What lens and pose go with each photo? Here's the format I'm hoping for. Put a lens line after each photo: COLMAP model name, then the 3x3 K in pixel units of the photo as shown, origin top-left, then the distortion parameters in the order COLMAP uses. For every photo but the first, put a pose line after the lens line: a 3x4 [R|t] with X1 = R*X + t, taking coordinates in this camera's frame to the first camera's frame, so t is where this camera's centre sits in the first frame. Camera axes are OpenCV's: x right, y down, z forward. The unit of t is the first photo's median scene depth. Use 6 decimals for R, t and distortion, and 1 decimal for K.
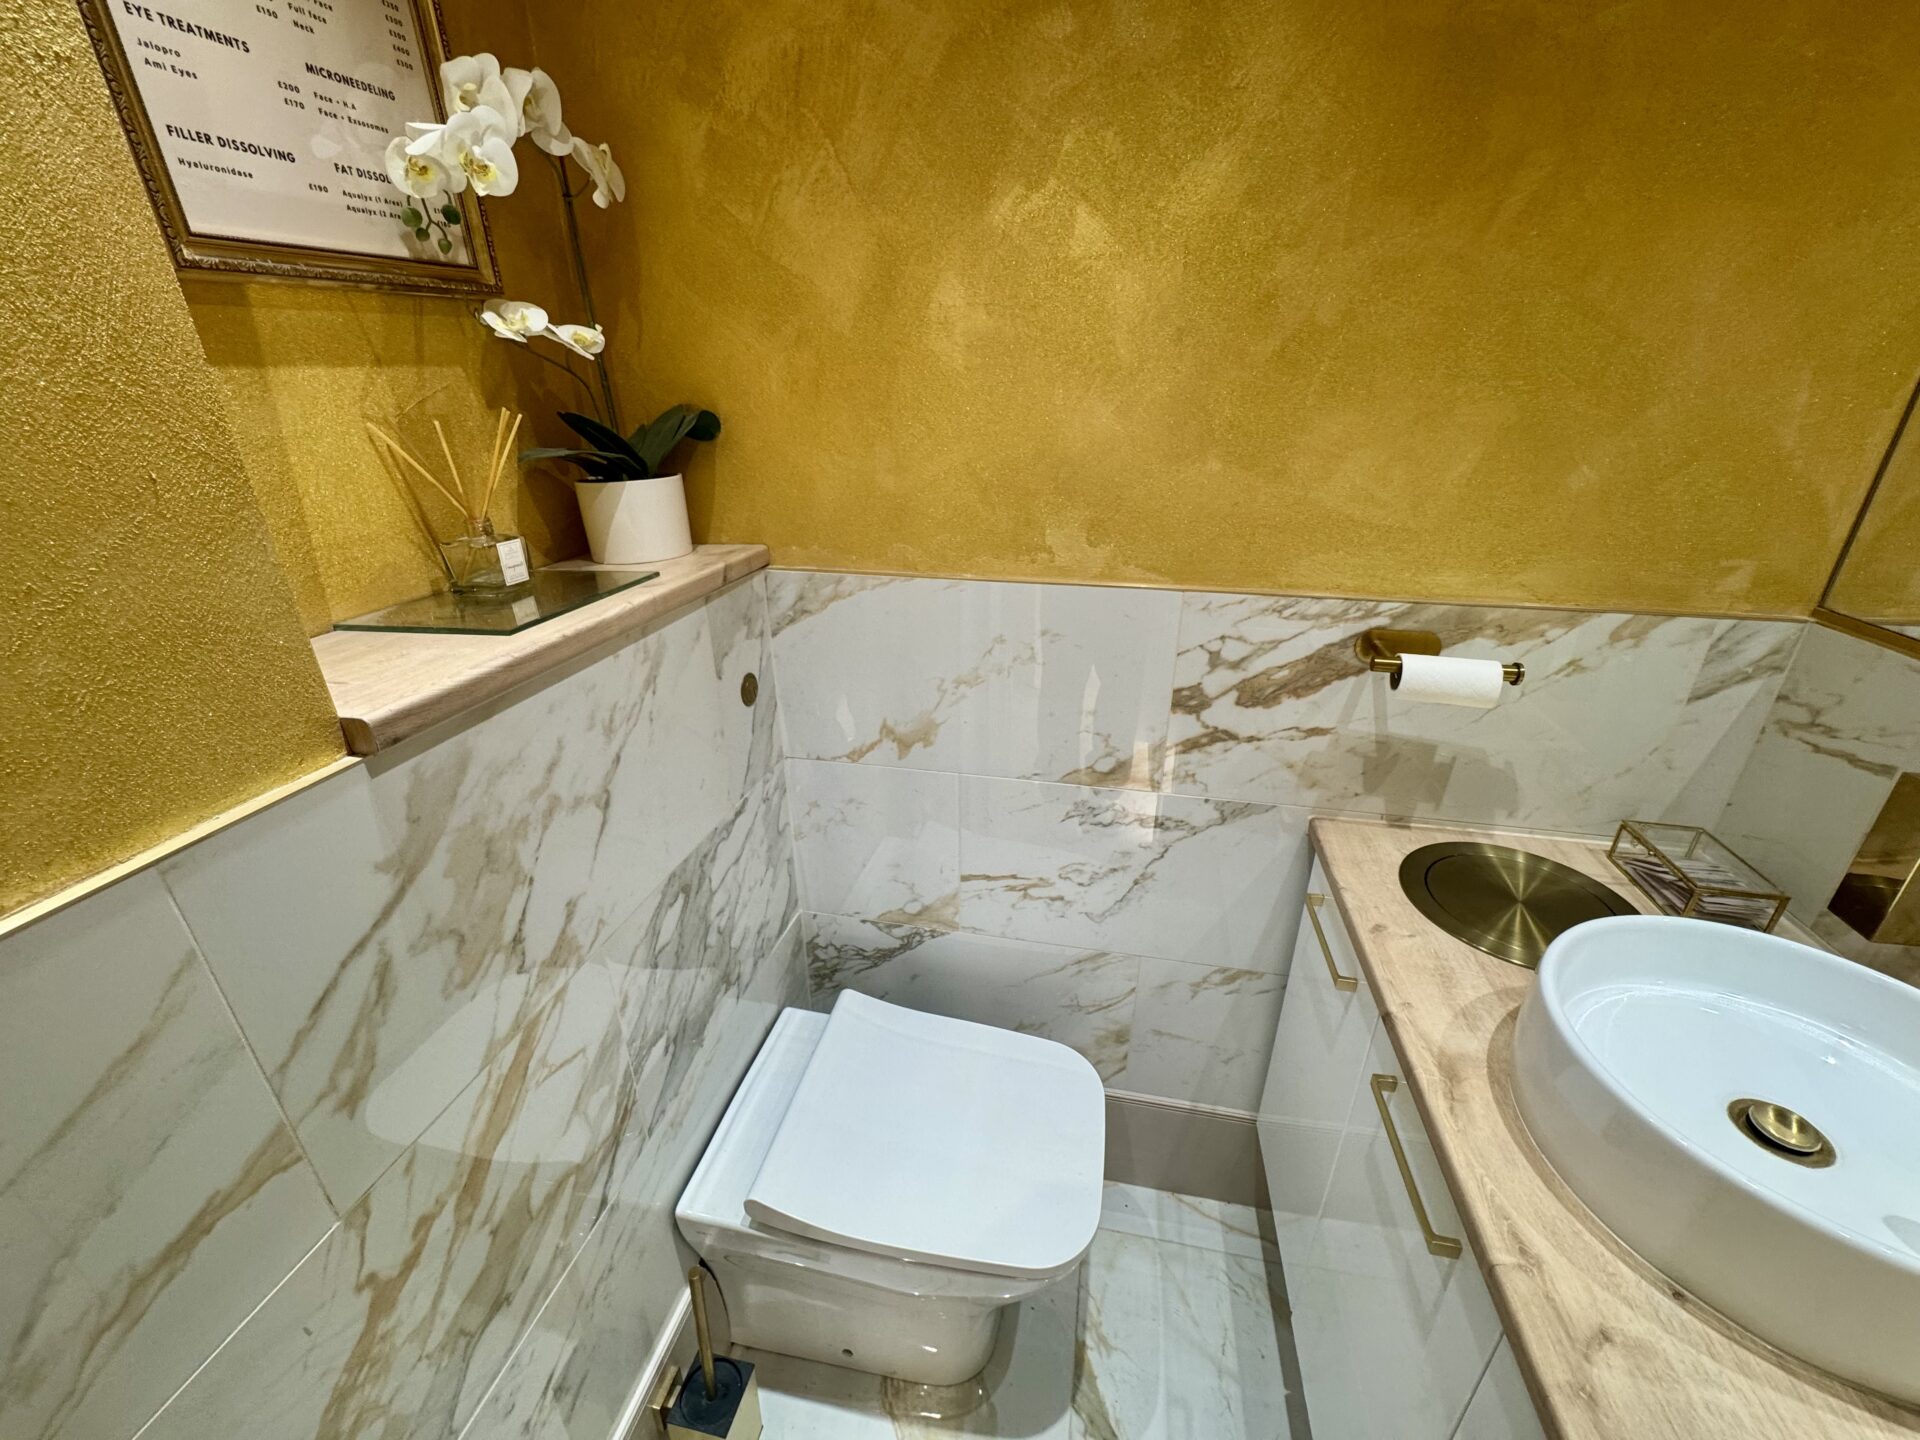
lens RADIAL K [[769.5, 0, 955.7], [0, 769.5, 717.8], [0, 0, 1]] dist [-0.004160, 0.000816]
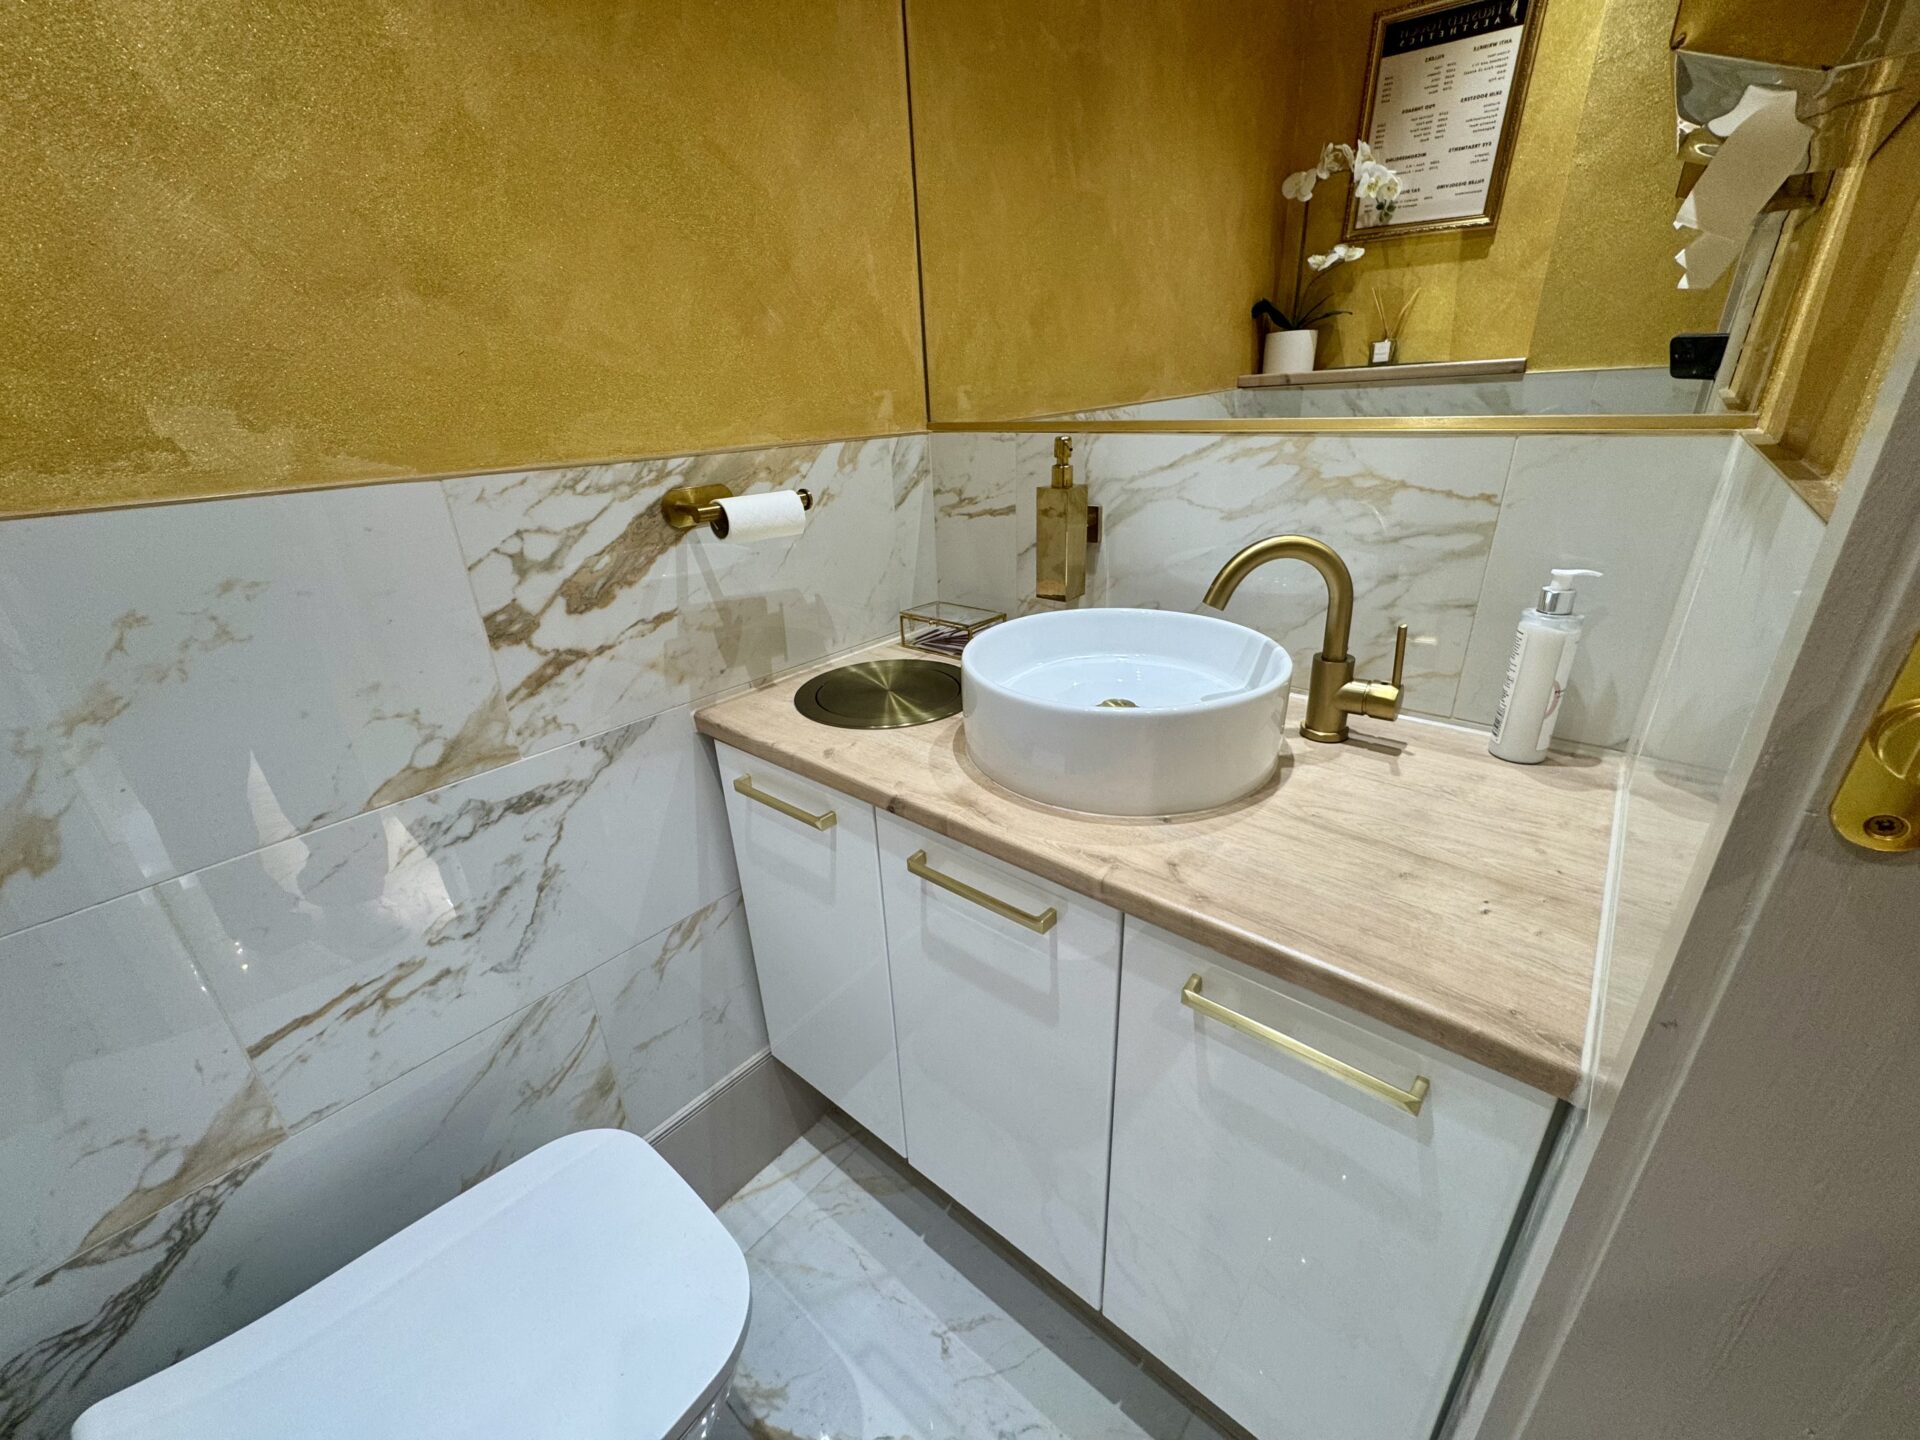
lens RADIAL K [[769.5, 0, 956.6], [0, 769.5, 718.6], [0, 0, 1]] dist [-0.004160, 0.000816]
pose [[0.486446, -0.353208, 0.799134, -0.129828], [0.389877, 0.906283, 0.163242, 0.113184], [-0.781899, 0.232155, 0.578565, 0.232121]]
